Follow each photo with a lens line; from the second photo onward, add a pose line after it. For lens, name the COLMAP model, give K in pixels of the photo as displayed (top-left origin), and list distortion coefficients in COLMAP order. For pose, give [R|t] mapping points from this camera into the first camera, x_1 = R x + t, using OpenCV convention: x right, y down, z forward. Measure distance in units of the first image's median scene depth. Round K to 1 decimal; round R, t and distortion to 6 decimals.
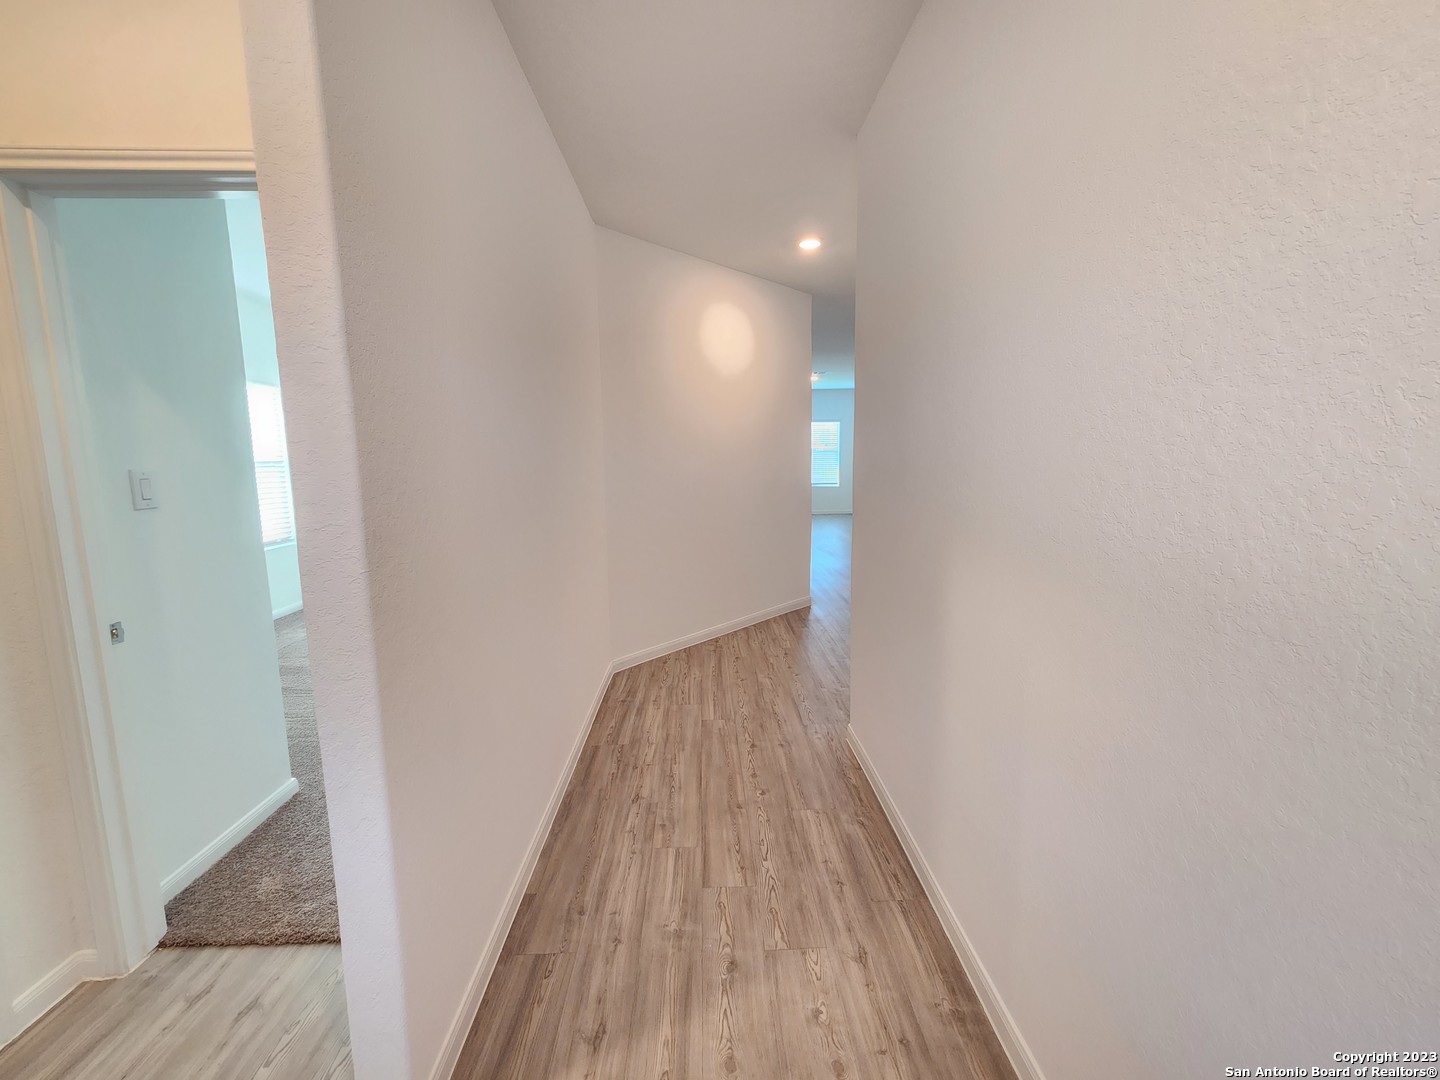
lens RADIAL K [[589.5, 0, 723.3], [0, 589.5, 530.6], [0, 0, 1]] dist [-0.000167, -0.001009]
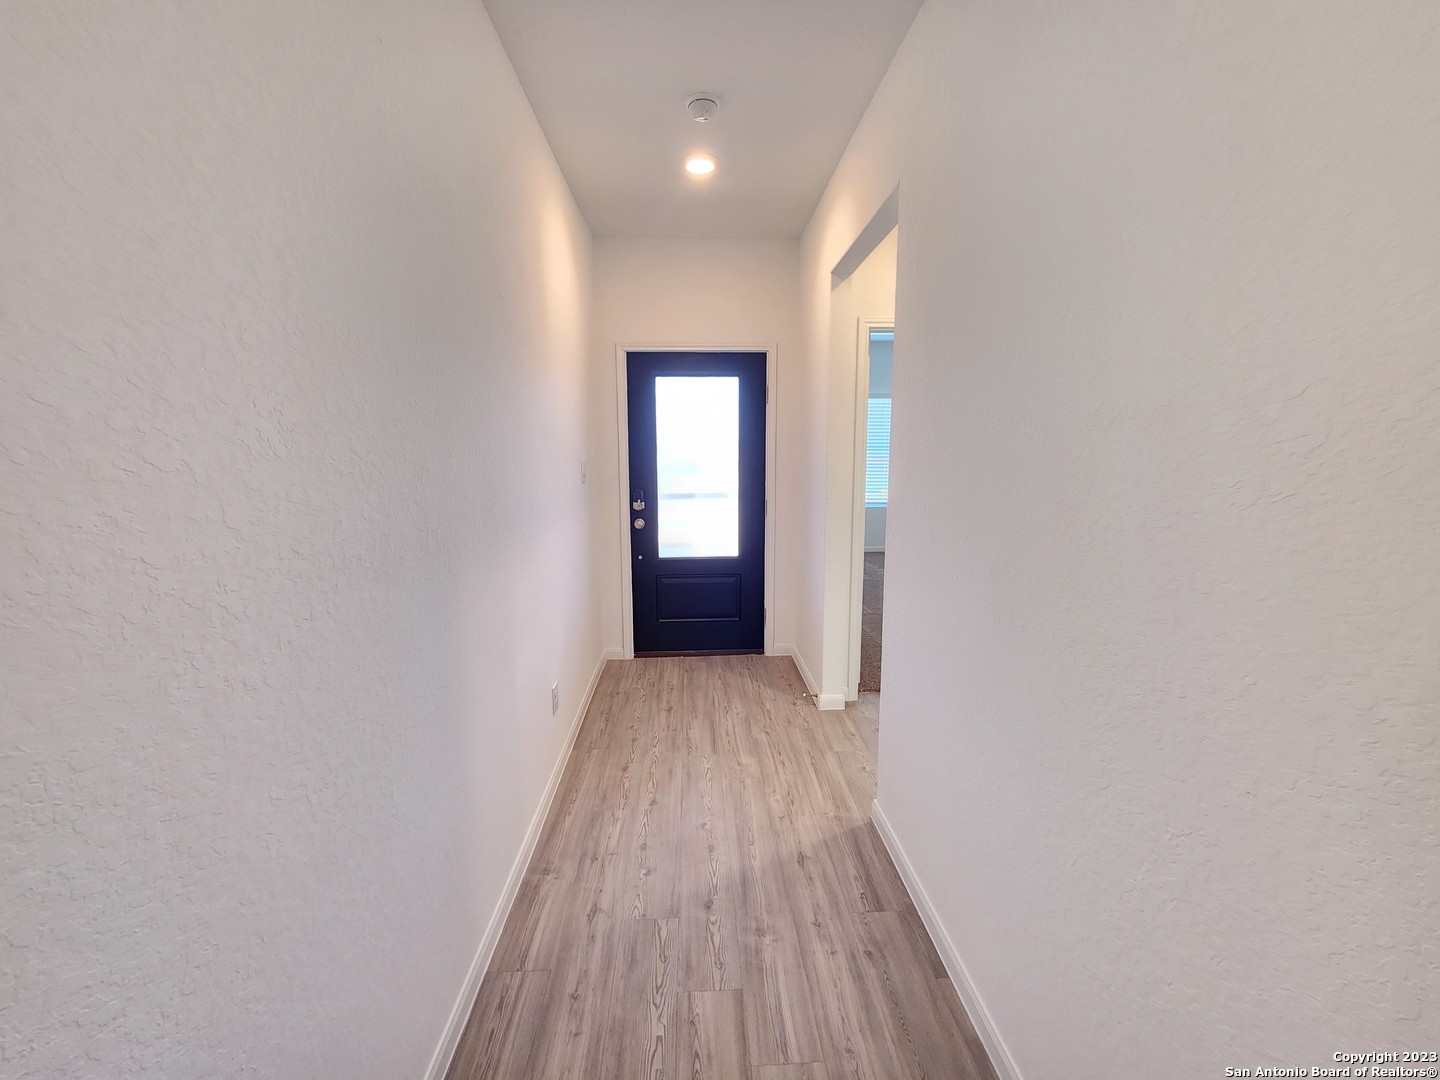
lens RADIAL K [[589.5, 0, 723.3], [0, 589.5, 530.6], [0, 0, 1]] dist [-0.000167, -0.001009]
pose [[-0.999585, 0.022696, -0.017730, -0.009065], [0.016956, 0.961383, 0.274691, -0.265547], [0.023280, 0.274277, -0.961369, 1.755528]]
